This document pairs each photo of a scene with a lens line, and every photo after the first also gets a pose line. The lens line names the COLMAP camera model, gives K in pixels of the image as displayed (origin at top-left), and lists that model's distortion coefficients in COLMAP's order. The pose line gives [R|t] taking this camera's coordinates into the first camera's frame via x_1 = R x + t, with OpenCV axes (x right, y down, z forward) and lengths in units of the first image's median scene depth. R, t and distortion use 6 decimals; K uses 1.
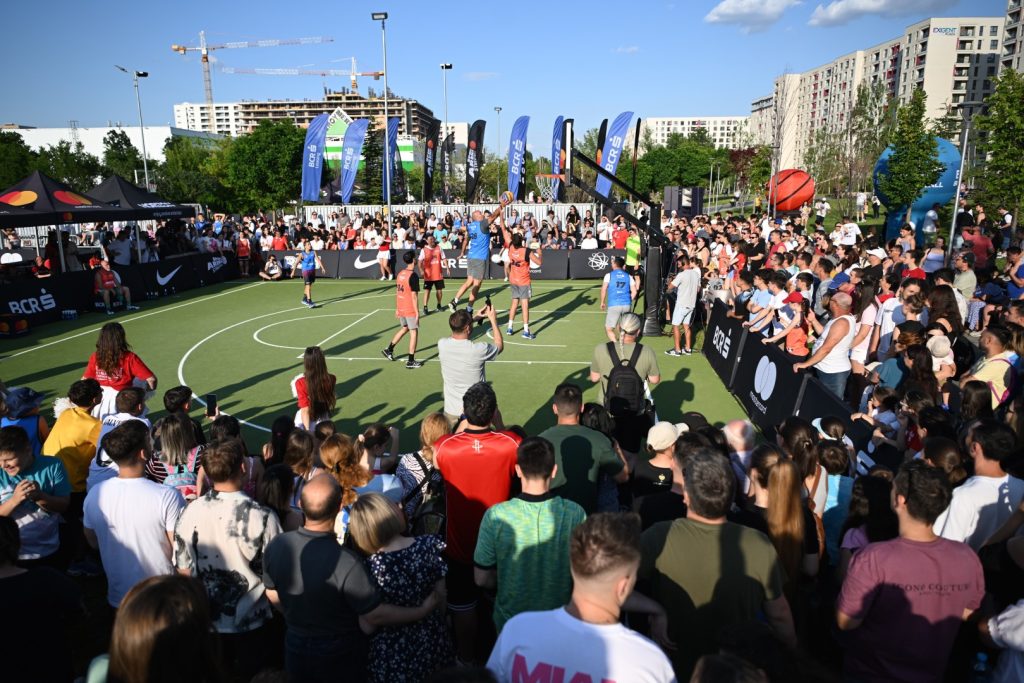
lens RADIAL K [[692.3, 0, 512.0], [0, 692.3, 341.5], [0, 0, 1]] dist [0.008288, 0.000417]
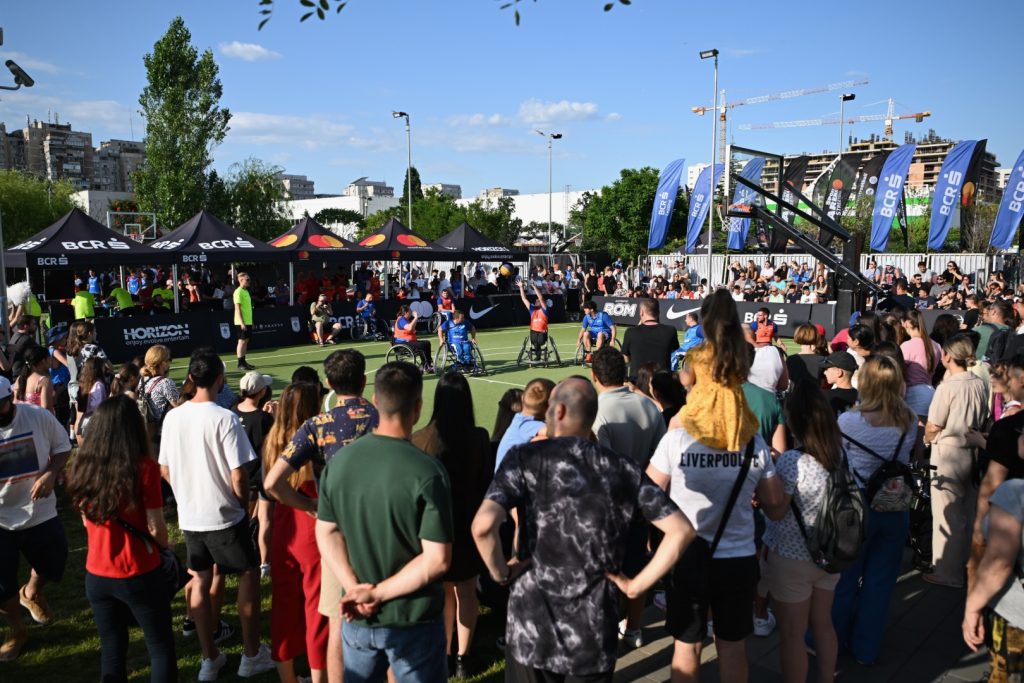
lens RADIAL K [[801.8, 0, 512.0], [0, 801.8, 341.5], [0, 0, 1]] dist [-0.004165, -0.003801]
pose [[0.800490, 0.070074, -0.595235, 0.219413], [-0.132990, 0.989151, -0.062401, 0.018051], [0.584405, 0.129112, 0.801125, 0.015380]]
